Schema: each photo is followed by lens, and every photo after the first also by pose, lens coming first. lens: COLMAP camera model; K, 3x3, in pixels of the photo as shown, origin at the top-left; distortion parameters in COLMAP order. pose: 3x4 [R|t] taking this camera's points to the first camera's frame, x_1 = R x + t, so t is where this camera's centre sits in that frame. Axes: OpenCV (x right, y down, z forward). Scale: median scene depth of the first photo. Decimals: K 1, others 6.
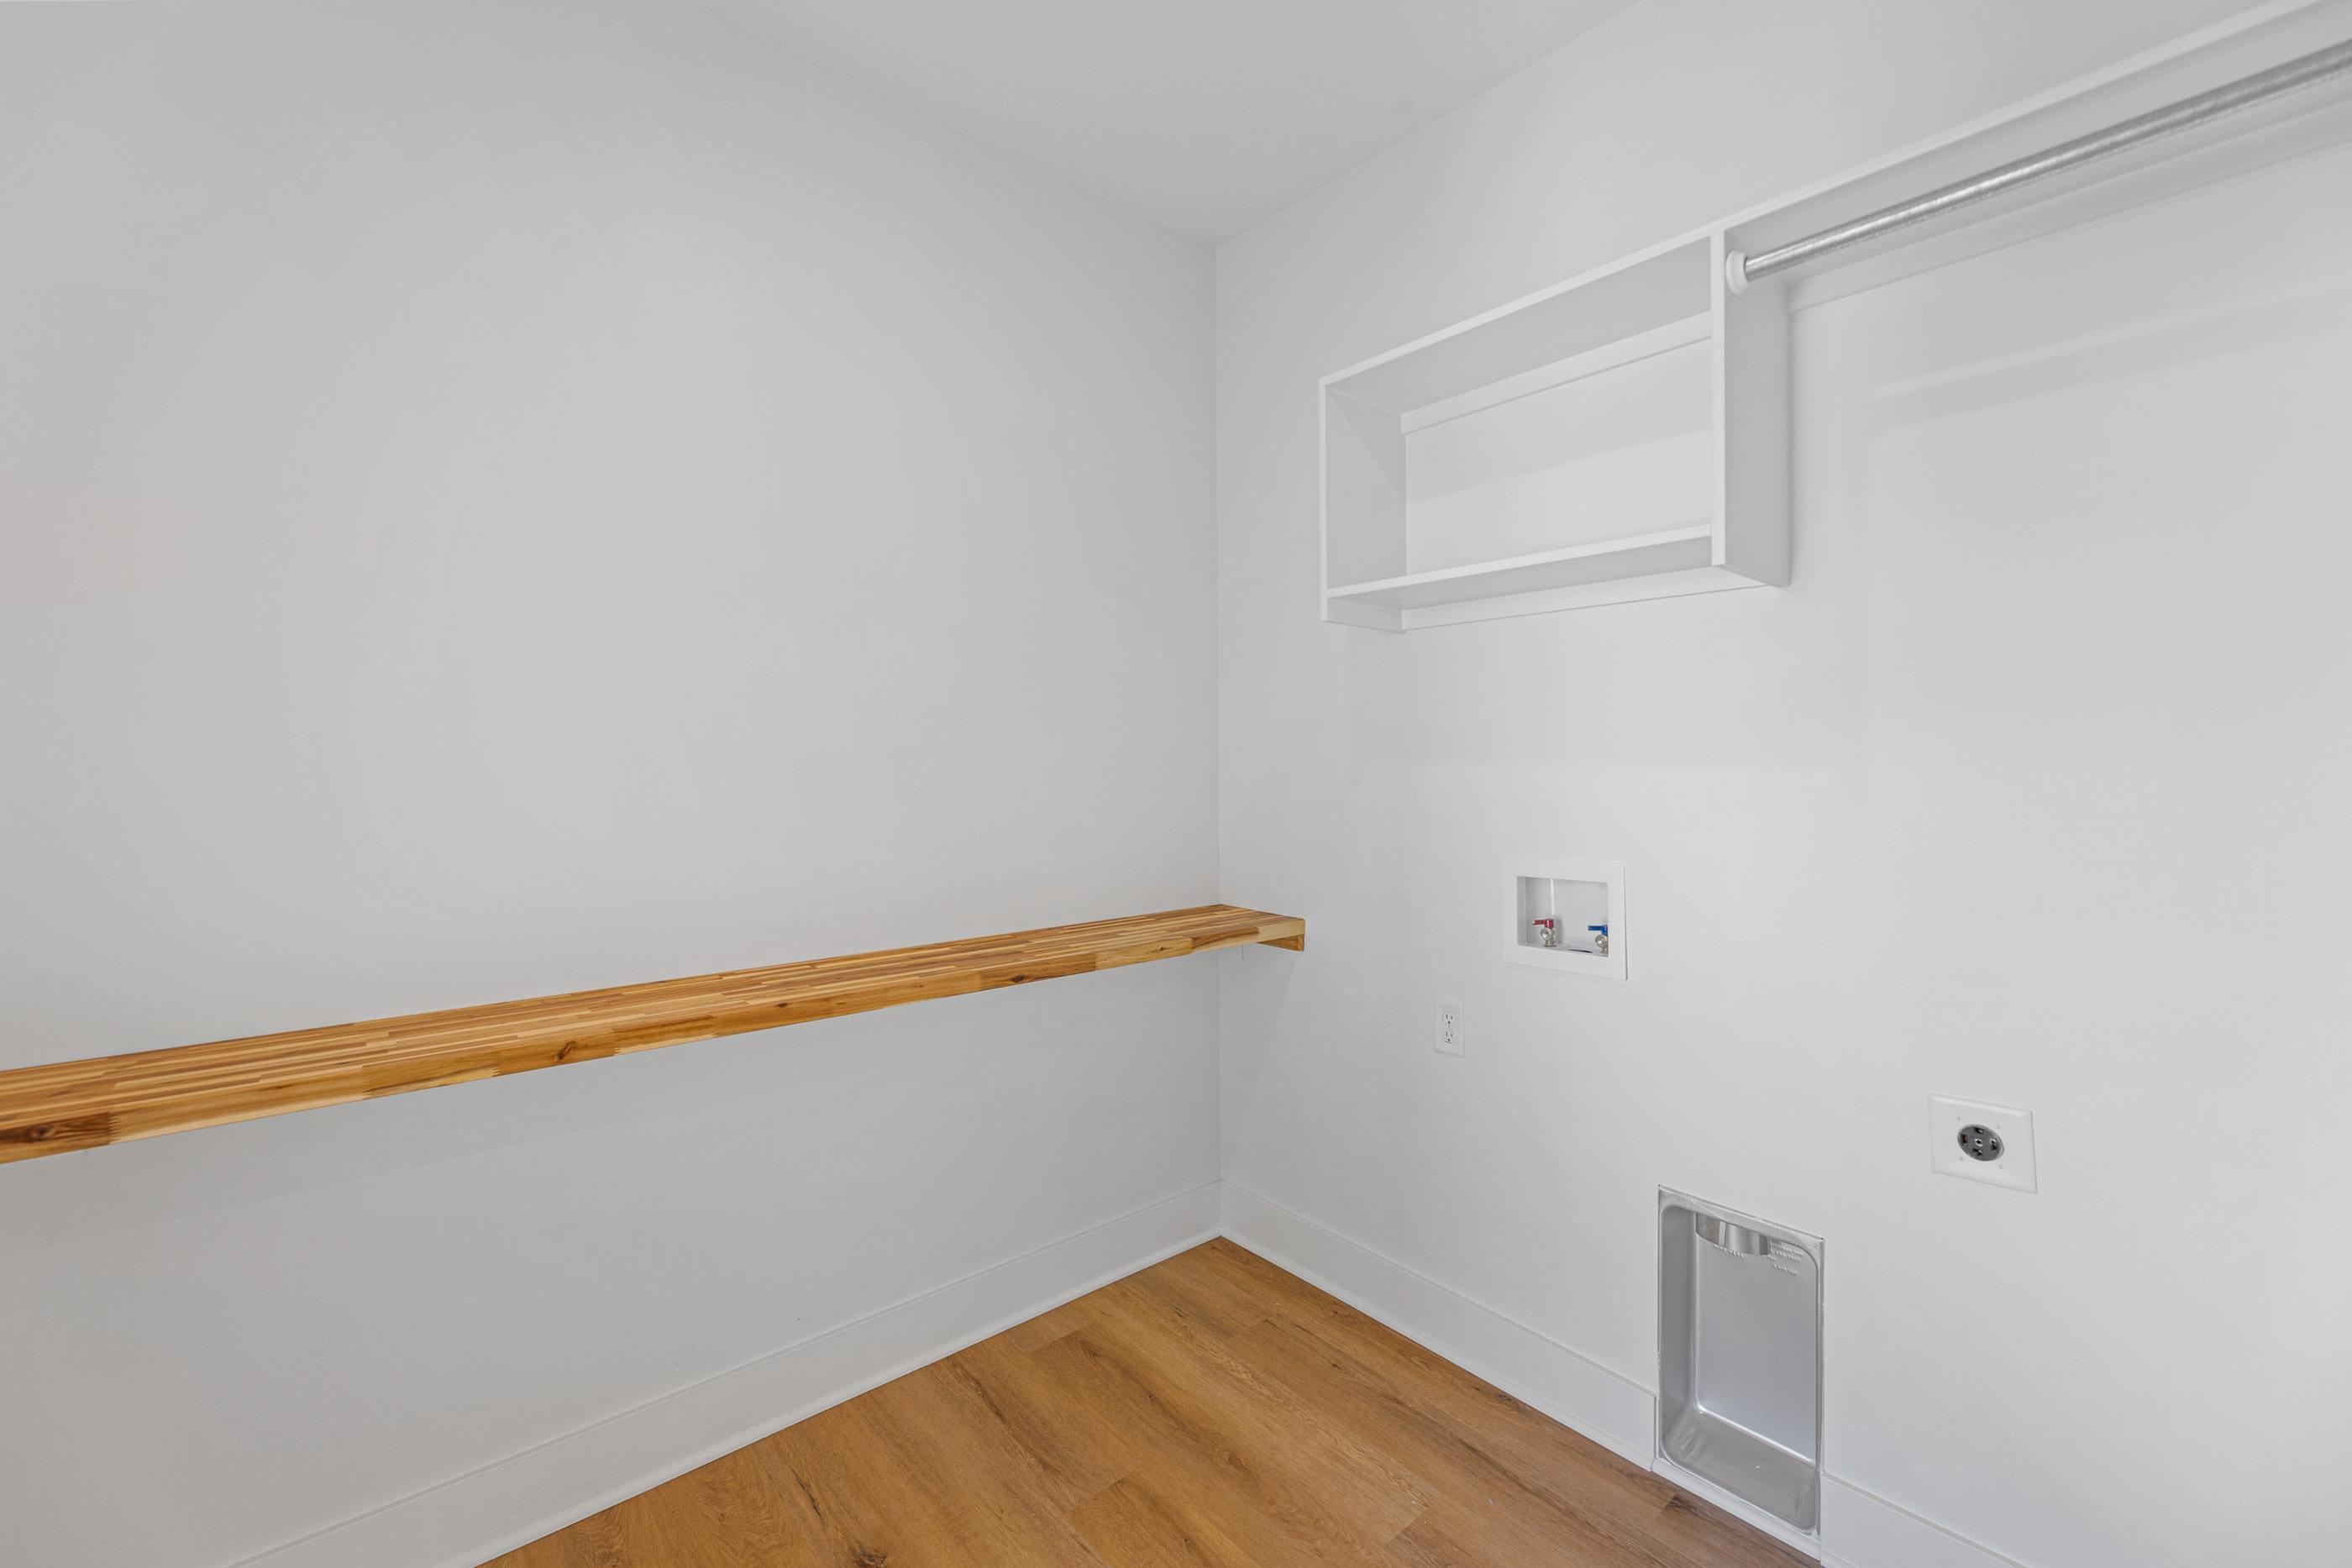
lens RADIAL K [[944.1, 0, 1167.0], [0, 944.1, 765.2], [0, 0, 1]] dist [-0.001466, -0.000906]
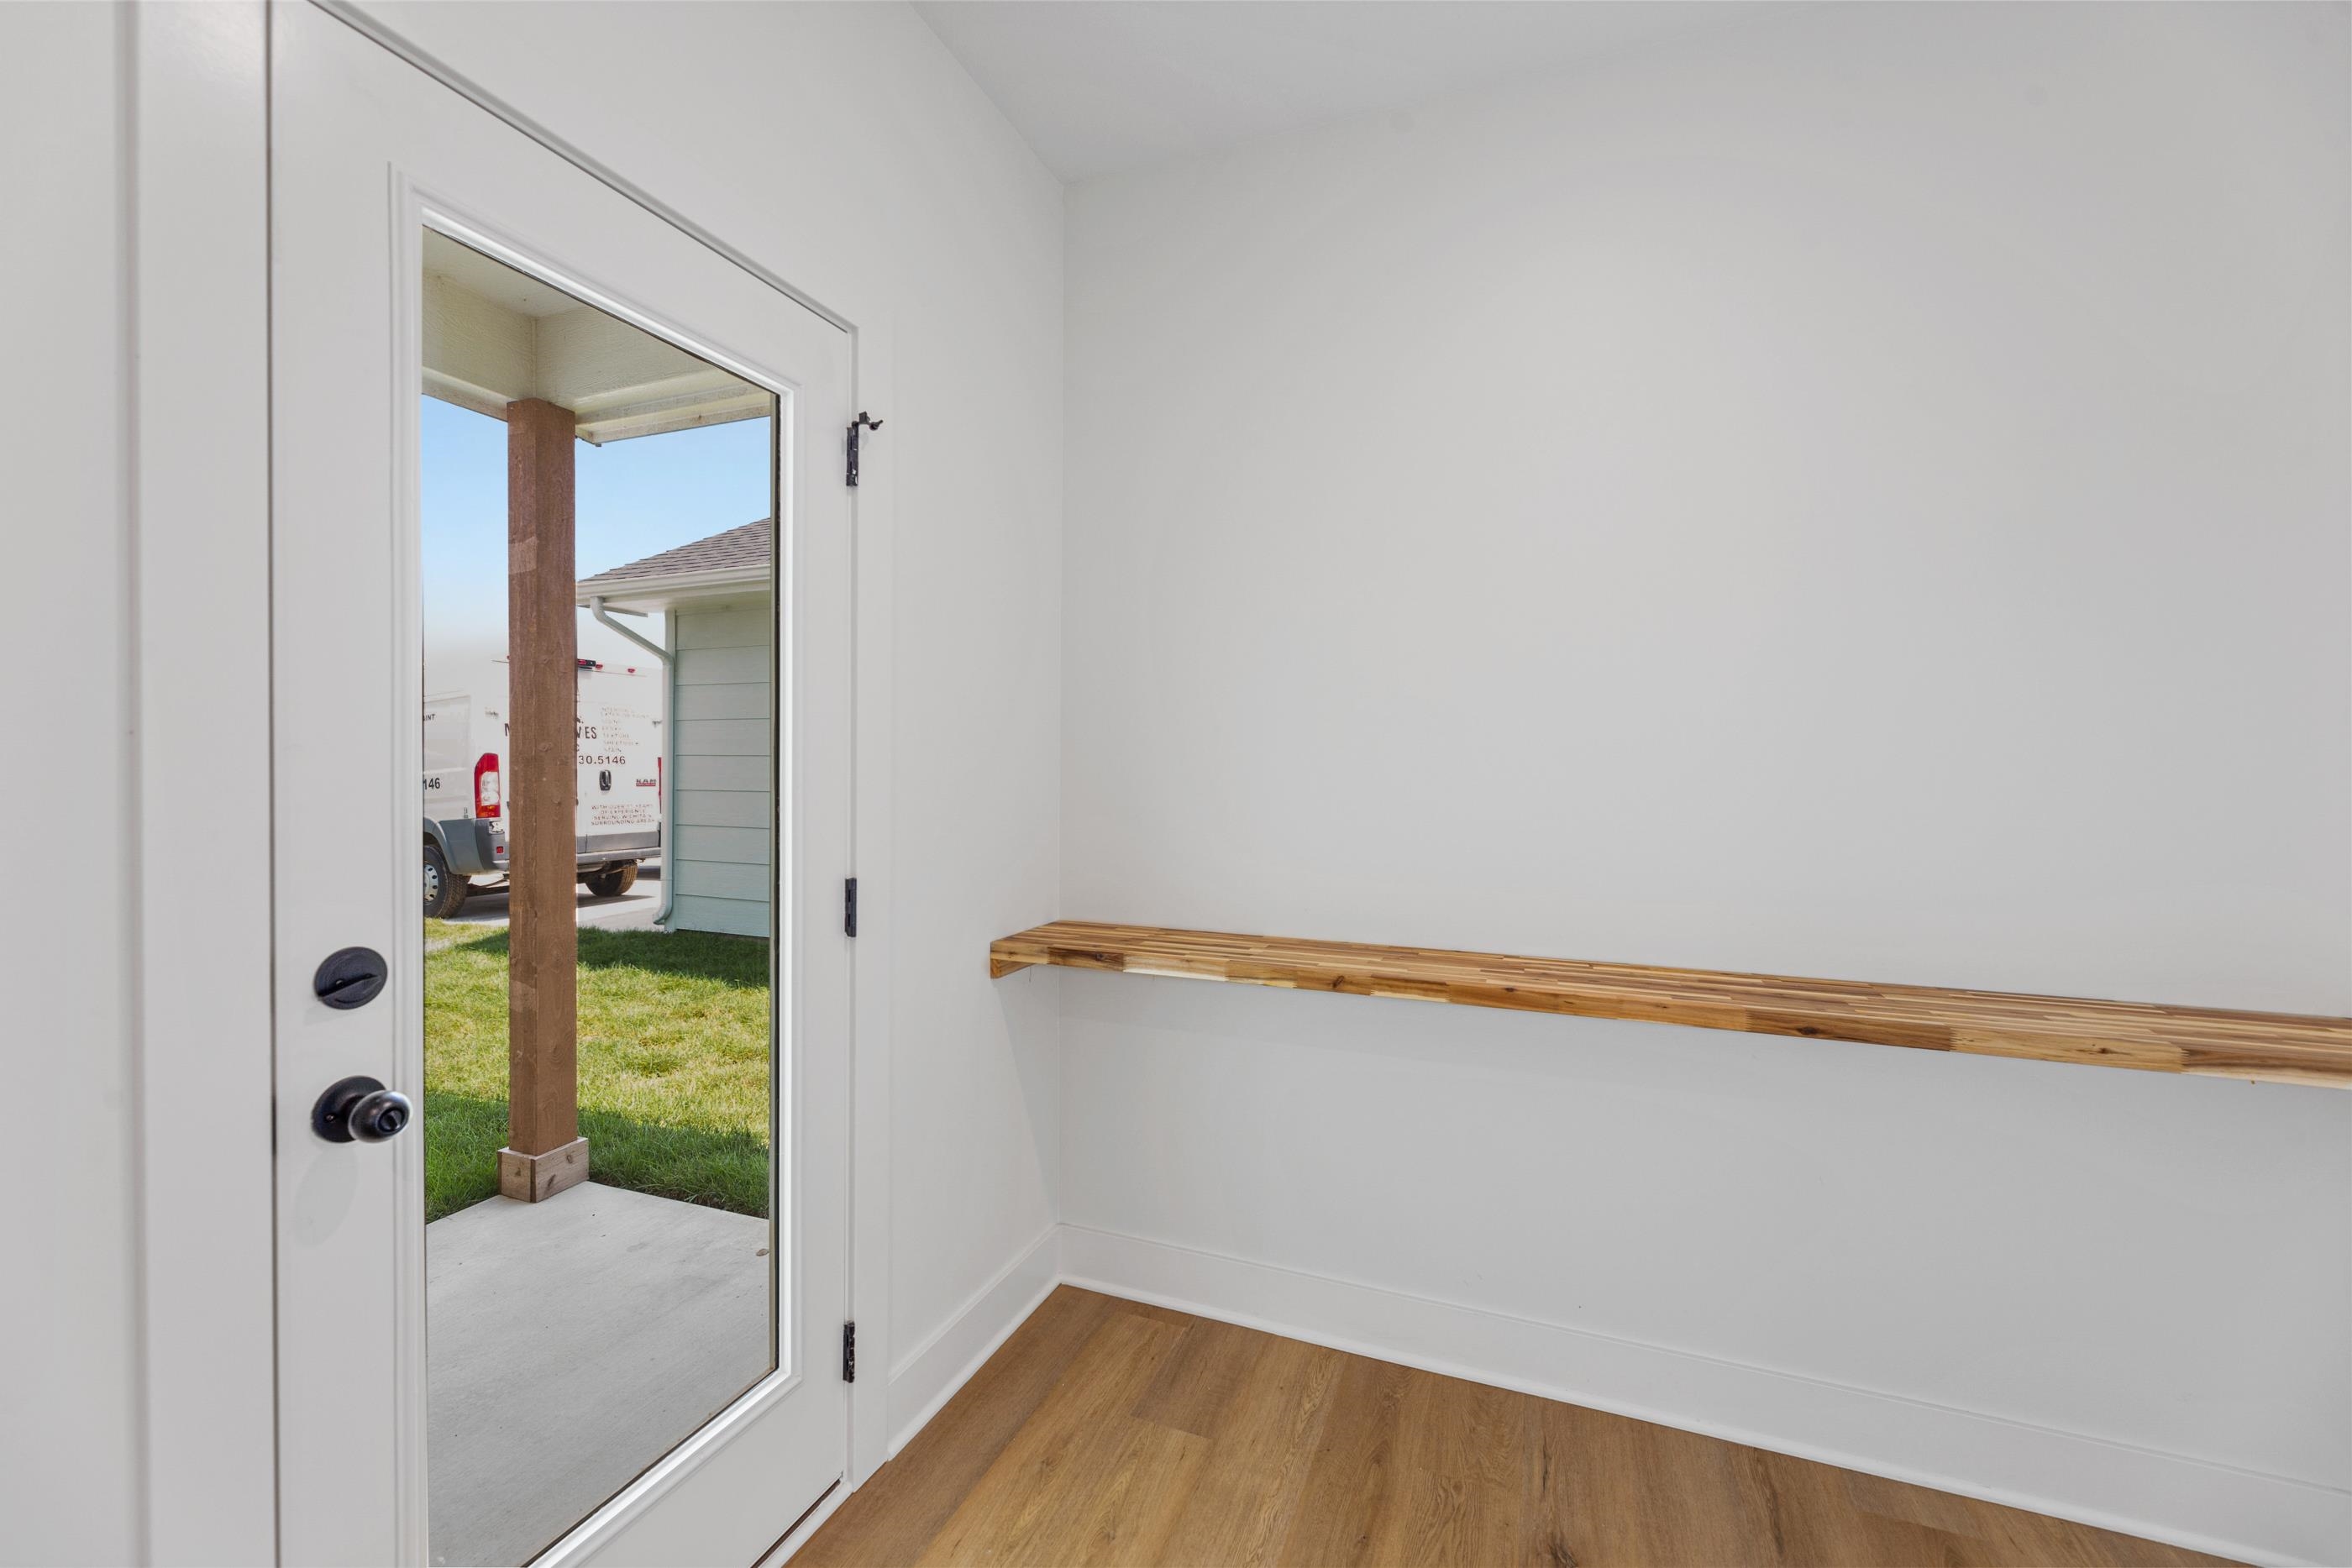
lens RADIAL K [[944.1, 0, 1162.4], [0, 944.1, 775.4], [0, 0, 1]] dist [-0.001466, -0.000906]
pose [[0.464488, 0.017945, -0.885398, 0.328904], [-0.006455, 0.999837, 0.016878, -0.005431], [0.885556, -0.002125, 0.464528, 0.138092]]
